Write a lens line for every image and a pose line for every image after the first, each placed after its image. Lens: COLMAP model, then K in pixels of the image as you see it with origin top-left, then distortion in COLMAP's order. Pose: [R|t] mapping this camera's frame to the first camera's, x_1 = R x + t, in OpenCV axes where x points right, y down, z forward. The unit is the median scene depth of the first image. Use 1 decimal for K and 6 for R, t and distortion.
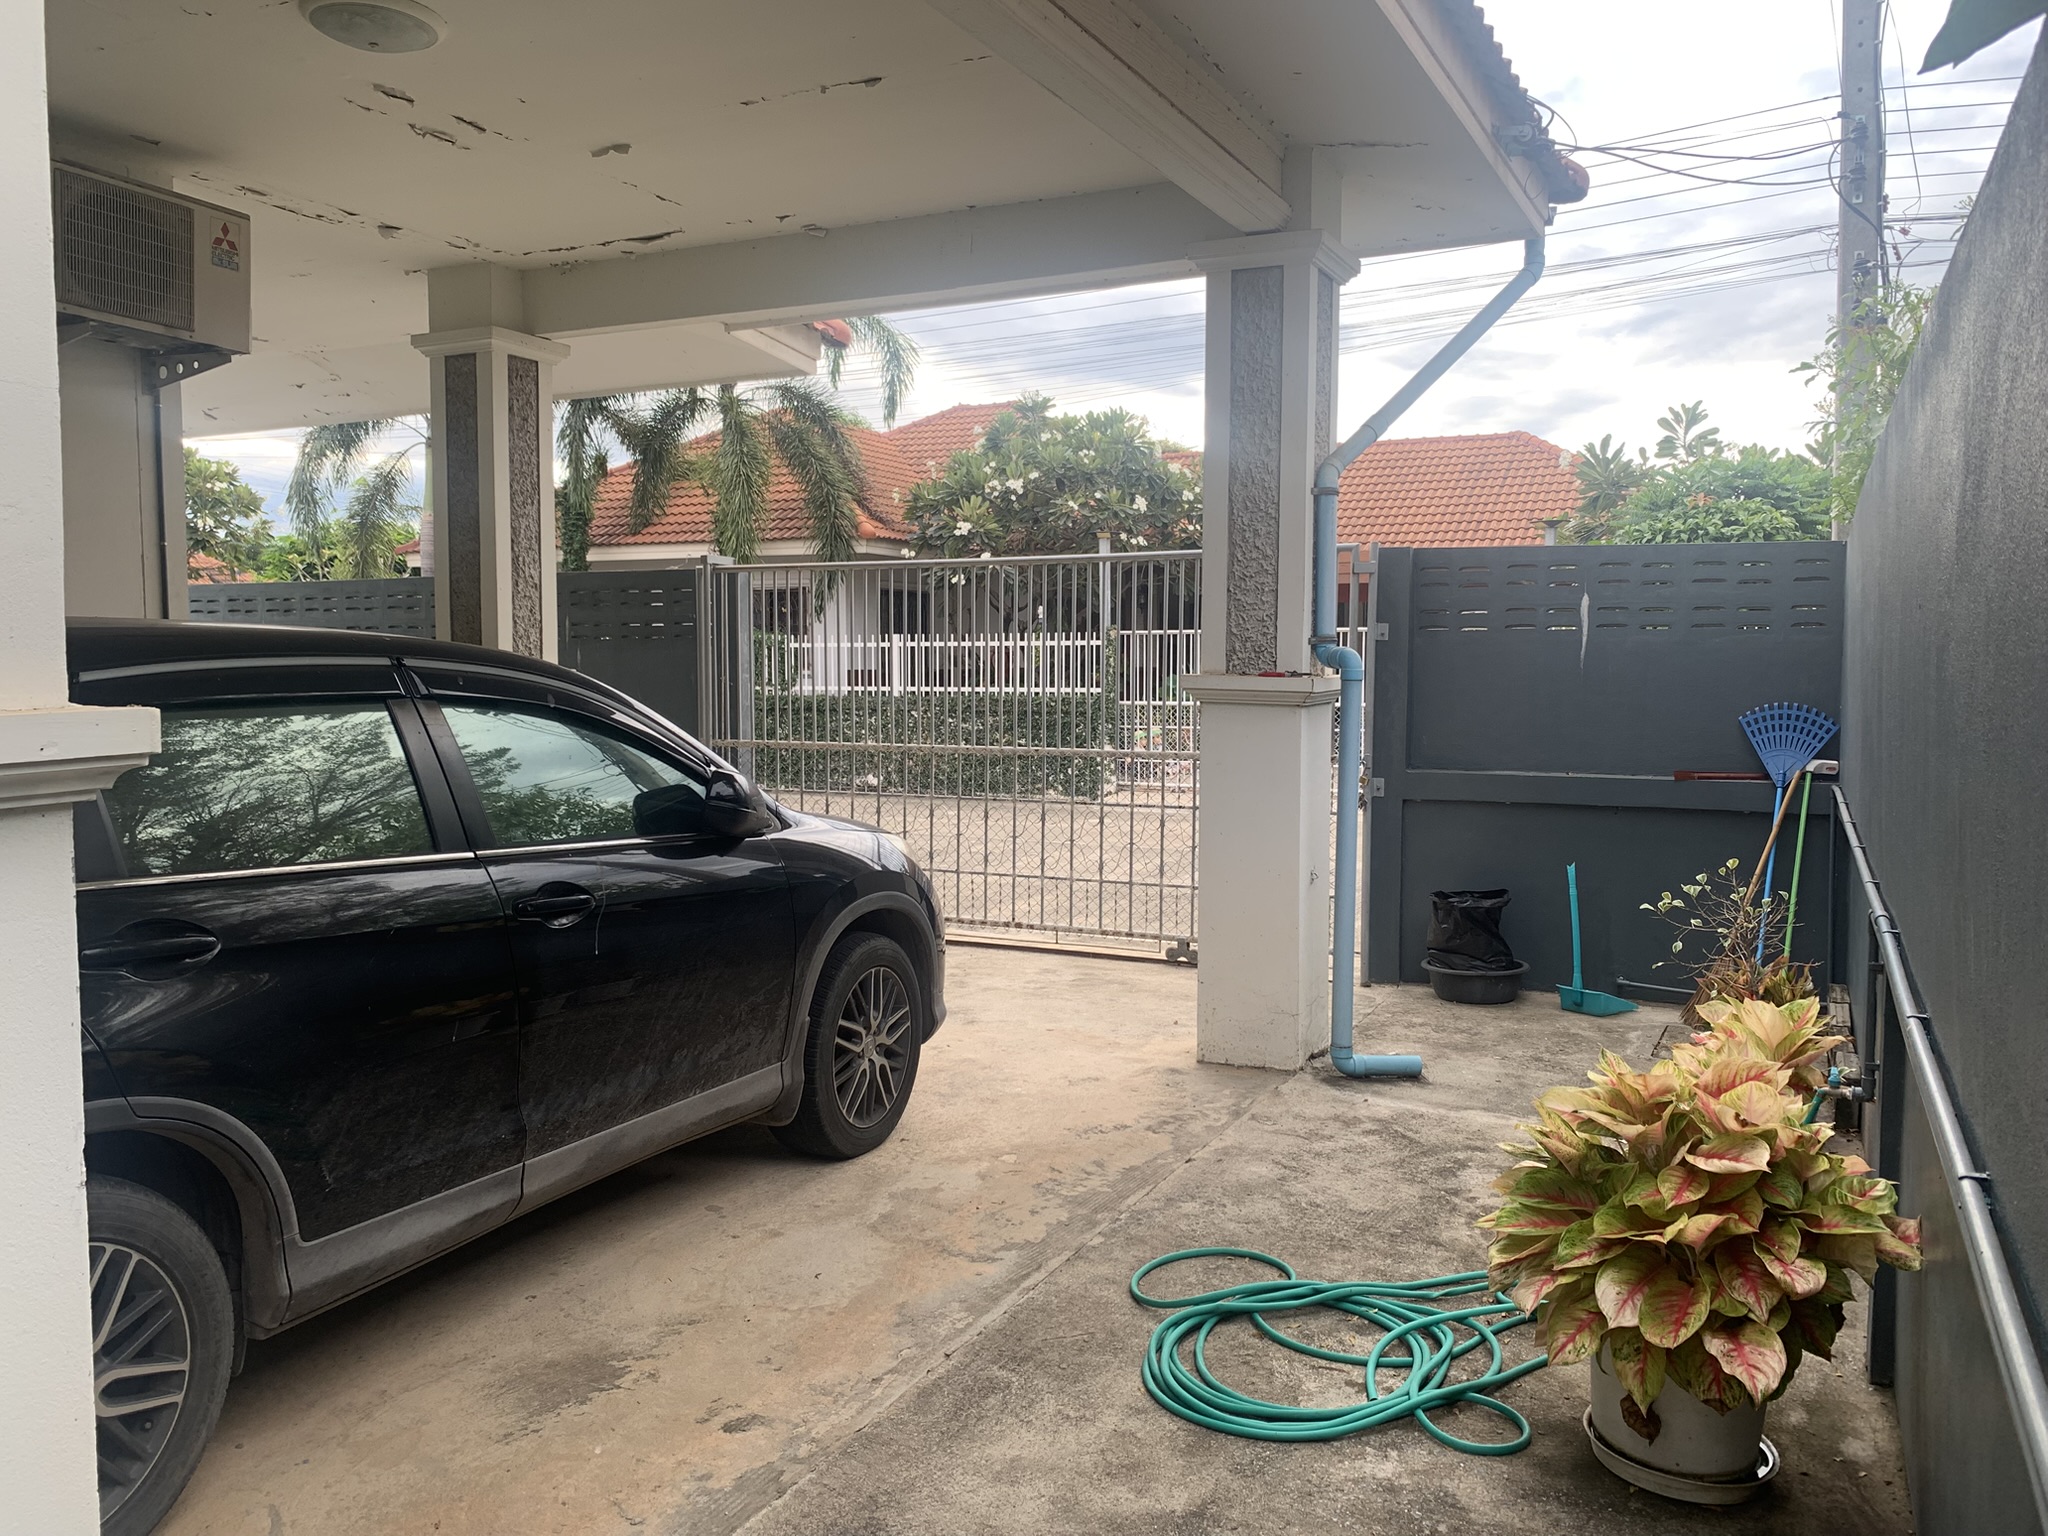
lens RADIAL K [[1556.6, 0, 1023.9], [0, 1556.6, 752.8], [0, 0, 1]] dist [0.026791, -0.017171]
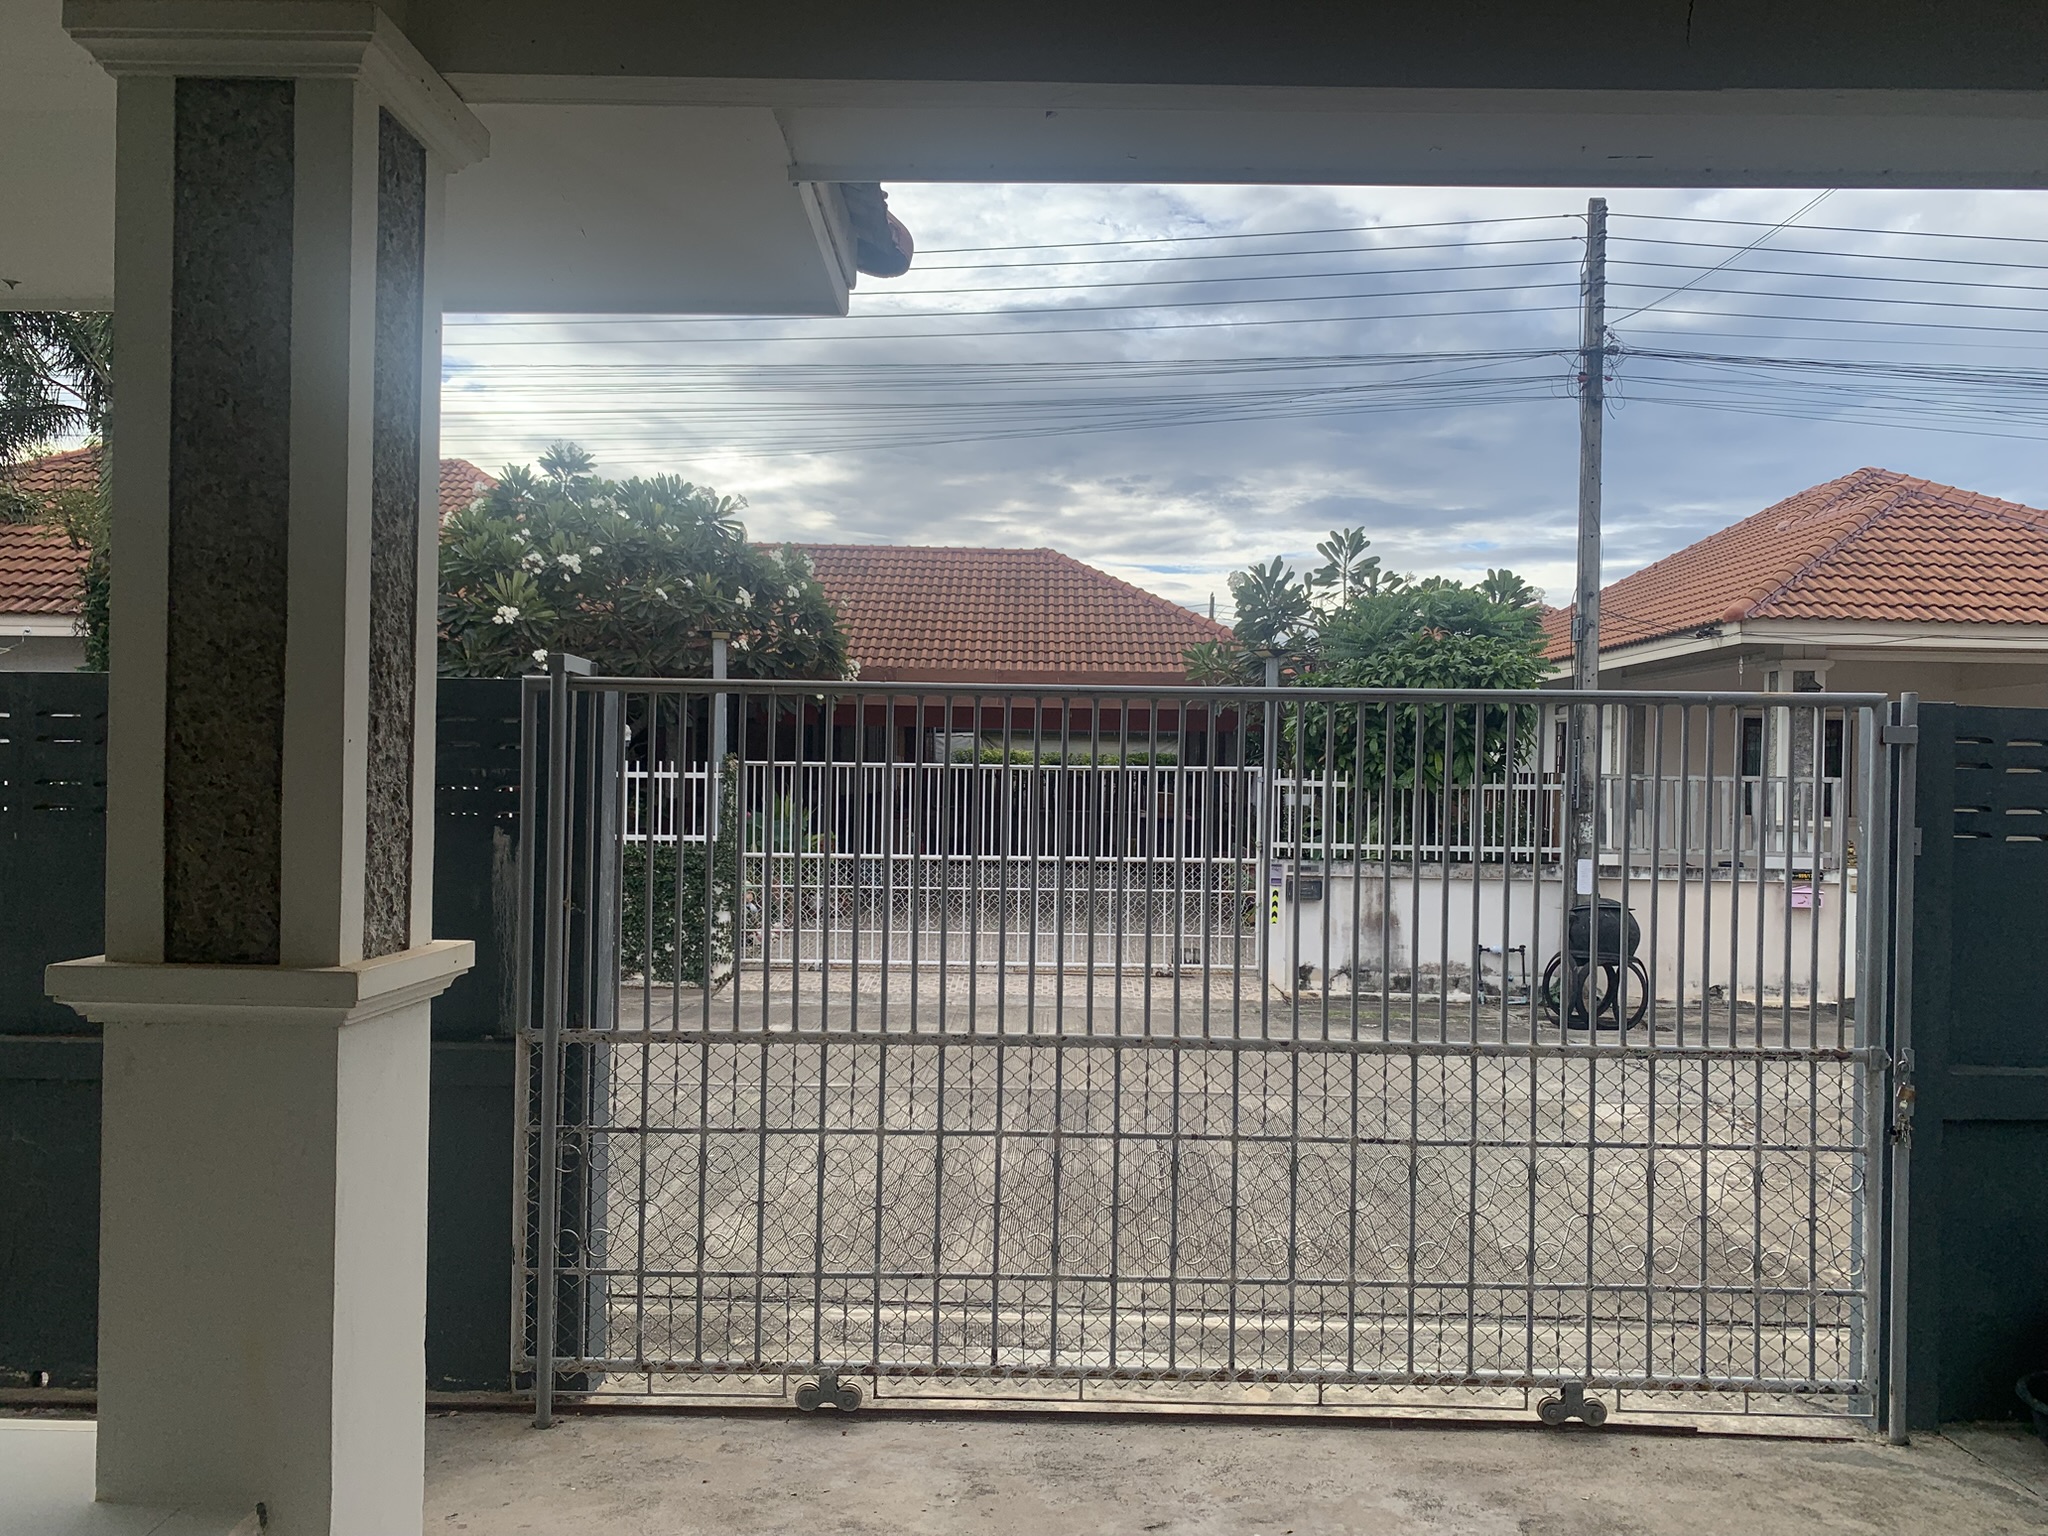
lens RADIAL K [[1556.6, 0, 1023.9], [0, 1556.6, 752.8], [0, 0, 1]] dist [0.026791, -0.017171]
pose [[0.903510, 0.021692, 0.428017, -0.135765], [0.008556, 0.997606, -0.068618, -0.028128], [-0.428481, 0.065659, 0.901162, 0.248811]]
